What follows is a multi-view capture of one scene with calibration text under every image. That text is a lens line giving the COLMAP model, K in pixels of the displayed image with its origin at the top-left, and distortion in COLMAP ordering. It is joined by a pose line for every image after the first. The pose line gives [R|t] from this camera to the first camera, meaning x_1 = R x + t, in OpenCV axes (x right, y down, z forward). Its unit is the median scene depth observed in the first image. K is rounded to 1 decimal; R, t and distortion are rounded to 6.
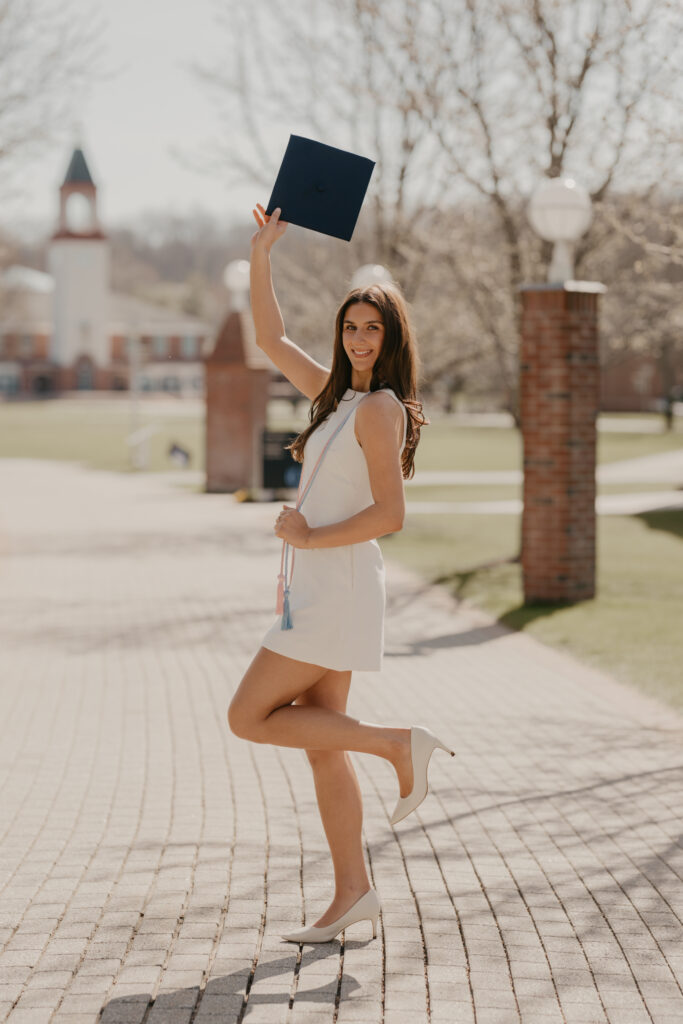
lens RADIAL K [[2662.4, 0, 326.8], [0, 2662.4, 513.3], [0, 0, 1]] dist [0.050070, -0.342150]
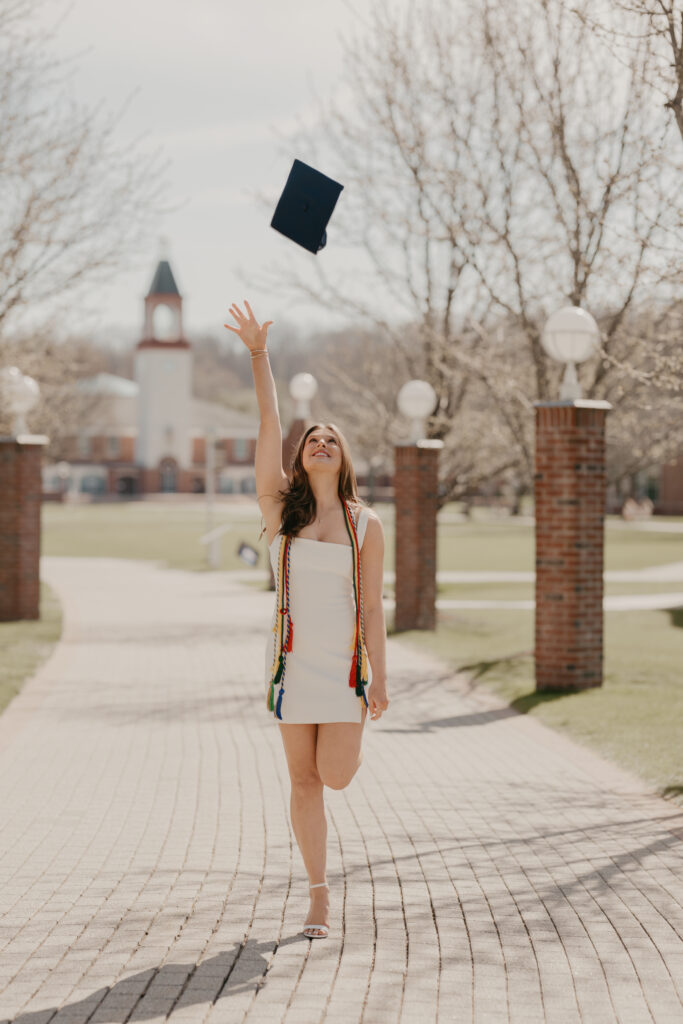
lens RADIAL K [[2576.1, 0, 341.5], [0, 2576.1, 512.0], [0, 0, 1]] dist [0.015863, 0.151357]
pose [[0.999683, 0.004824, -0.024696, 0.017721], [-0.005766, 0.999253, -0.038225, 0.001259], [0.024494, 0.038355, 0.998964, -0.066256]]
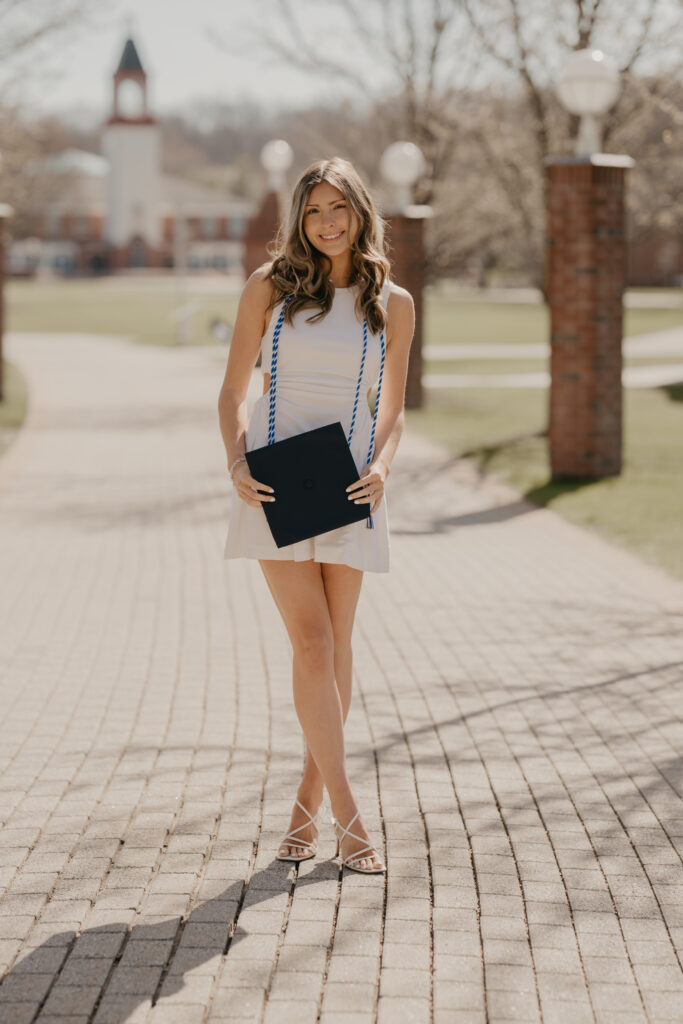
lens RADIAL K [[2498.7, 0, 343.2], [0, 2498.7, 510.9], [0, 0, 1]] dist [0.031100, -0.048362]
pose [[0.999942, -0.002381, -0.010518, 0.005713], [0.002911, 0.998714, 0.050620, -0.001974], [0.010384, -0.050648, 0.998663, 0.057832]]
